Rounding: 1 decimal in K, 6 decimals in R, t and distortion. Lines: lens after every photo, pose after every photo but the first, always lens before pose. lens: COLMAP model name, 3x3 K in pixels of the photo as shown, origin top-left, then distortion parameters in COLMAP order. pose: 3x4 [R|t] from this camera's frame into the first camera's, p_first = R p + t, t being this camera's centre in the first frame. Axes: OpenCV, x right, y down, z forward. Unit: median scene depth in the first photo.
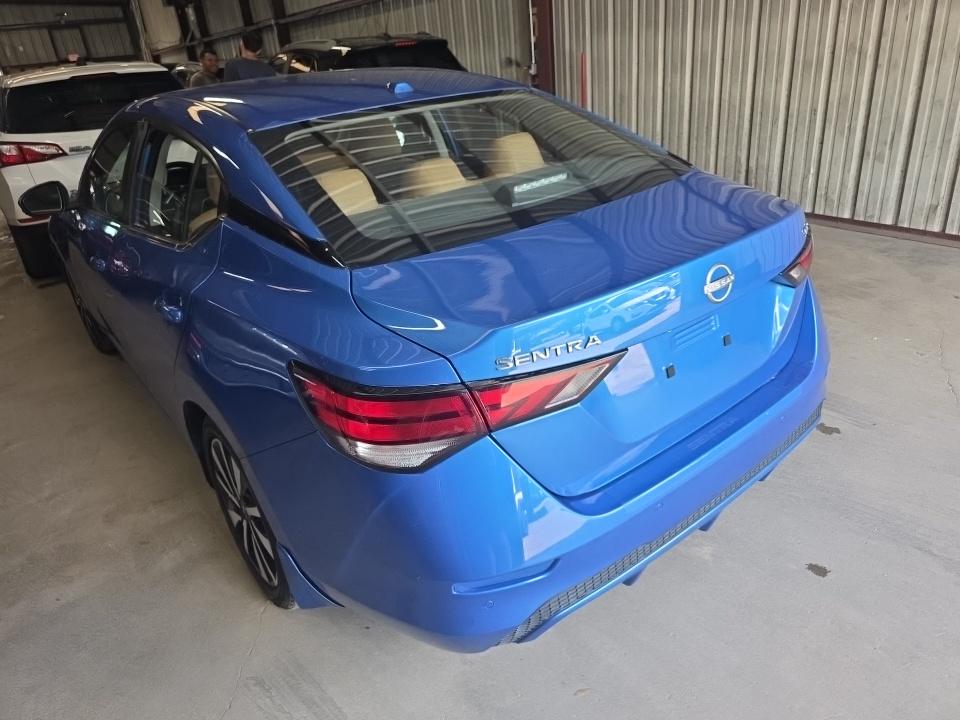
lens RADIAL K [[648.1, 0, 480.0], [0, 648.1, 360.0], [0, 0, 1]] dist [-0.004769, -0.006405]
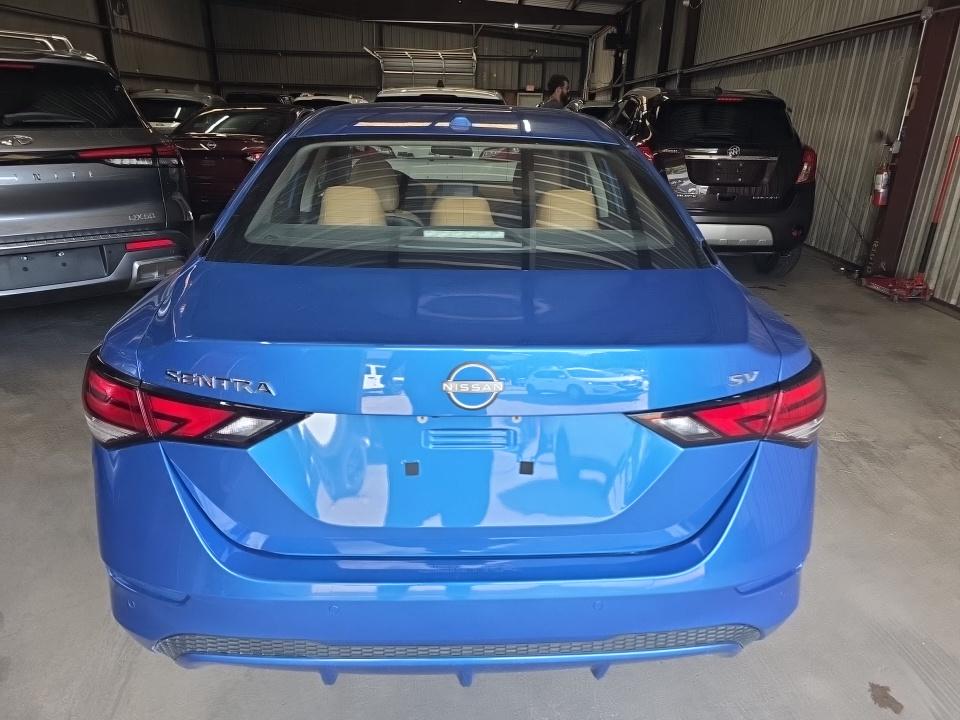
lens RADIAL K [[639.7, 0, 480.0], [0, 639.7, 360.0], [0, 0, 1]] dist [0.000855, -0.001201]
pose [[0.803568, 0.312897, -0.506334, 0.157477], [-0.342811, 0.938713, 0.036040, -0.037082], [0.486579, 0.144616, 0.861584, 0.066169]]
